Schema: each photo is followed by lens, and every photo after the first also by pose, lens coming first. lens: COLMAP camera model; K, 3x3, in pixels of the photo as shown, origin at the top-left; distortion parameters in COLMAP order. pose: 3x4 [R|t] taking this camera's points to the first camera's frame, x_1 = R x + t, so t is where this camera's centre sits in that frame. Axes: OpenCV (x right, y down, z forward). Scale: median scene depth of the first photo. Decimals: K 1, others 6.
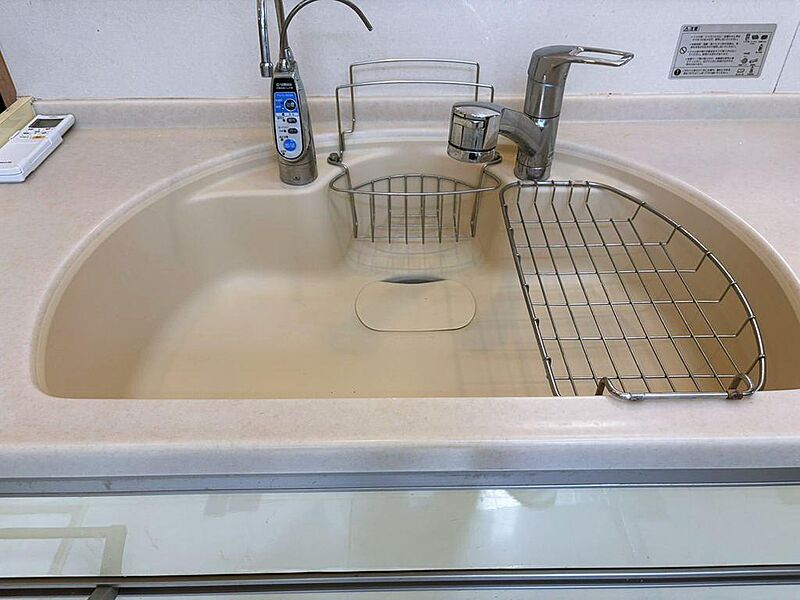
lens RADIAL K [[612.6, 0, 400.0], [0, 612.6, 300.0], [0, 0, 1]] dist [0.043508, -0.059814]
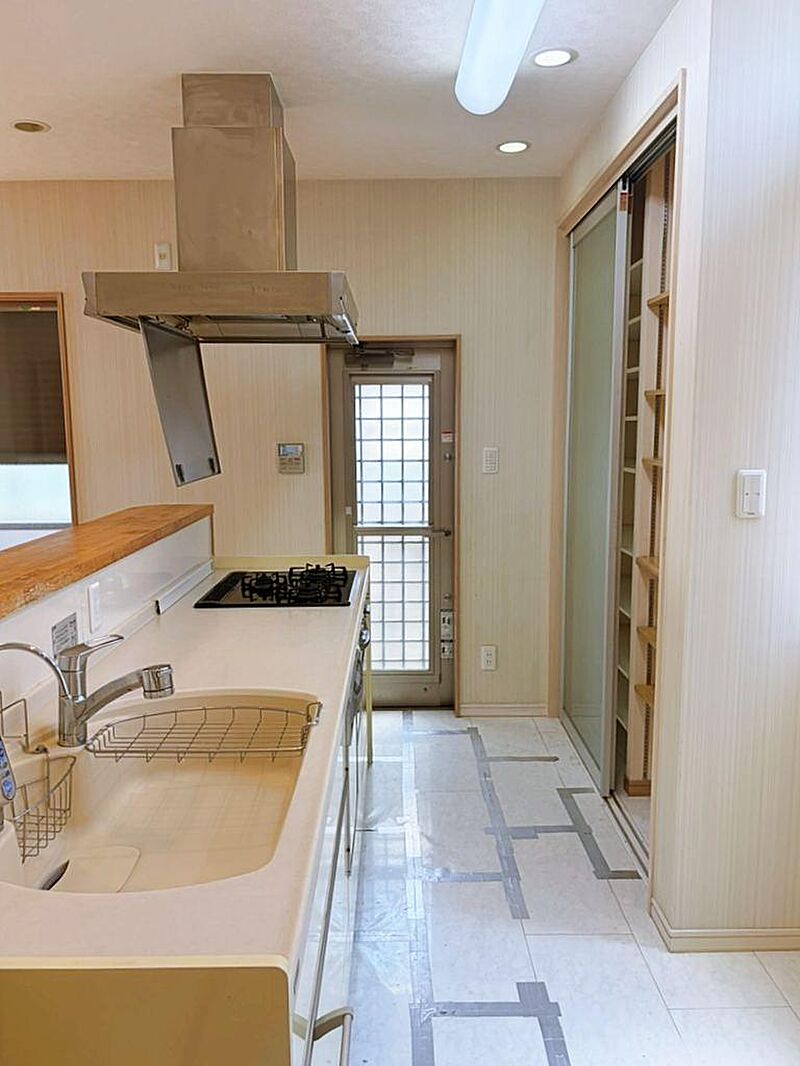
lens RADIAL K [[816.3, 0, 400.0], [0, 816.3, 533.0], [0, 0, 1]] dist [0.043508, -0.059814]
pose [[0.000456, -0.127481, 0.991841, -1.446644], [0.638812, 0.763122, 0.097790, -0.281899], [-0.769362, 0.633556, 0.081785, 0.078621]]
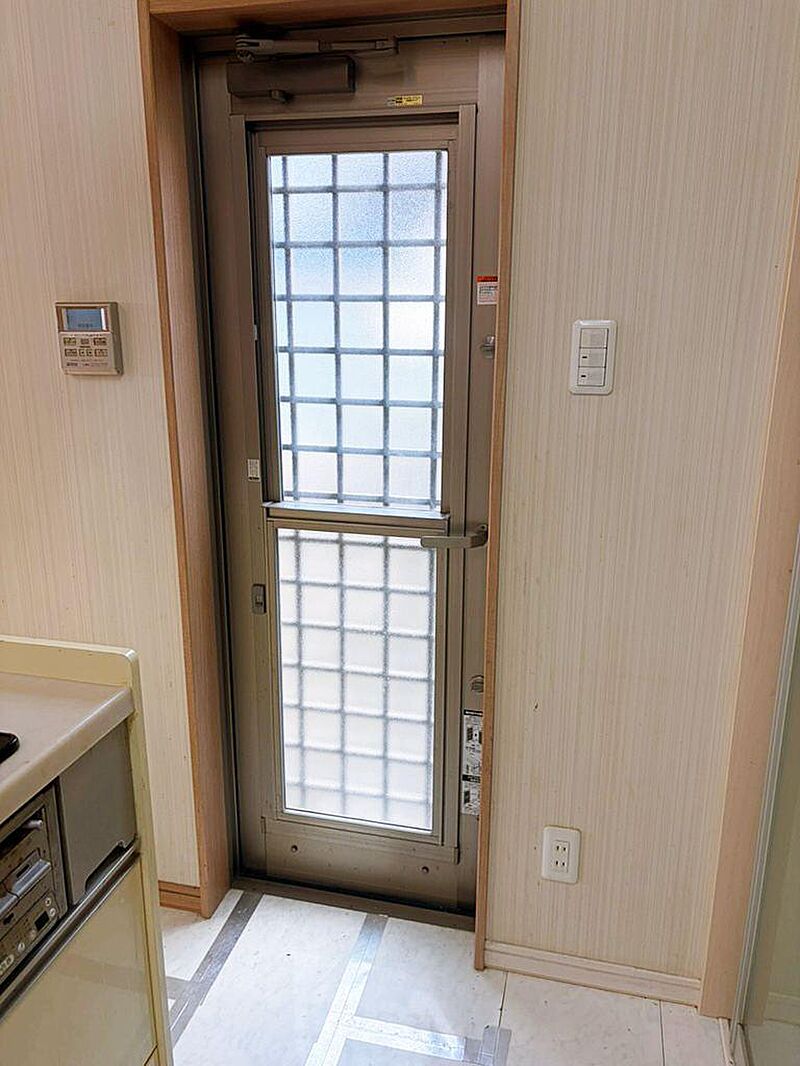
lens RADIAL K [[816.3, 0, 400.0], [0, 816.3, 533.0], [0, 0, 1]] dist [0.043508, -0.059814]
pose [[0.247440, -0.244042, 0.937666, 1.140557], [0.609315, 0.791636, 0.045244, 0.105025], [-0.753332, 0.560139, 0.344581, -0.234417]]
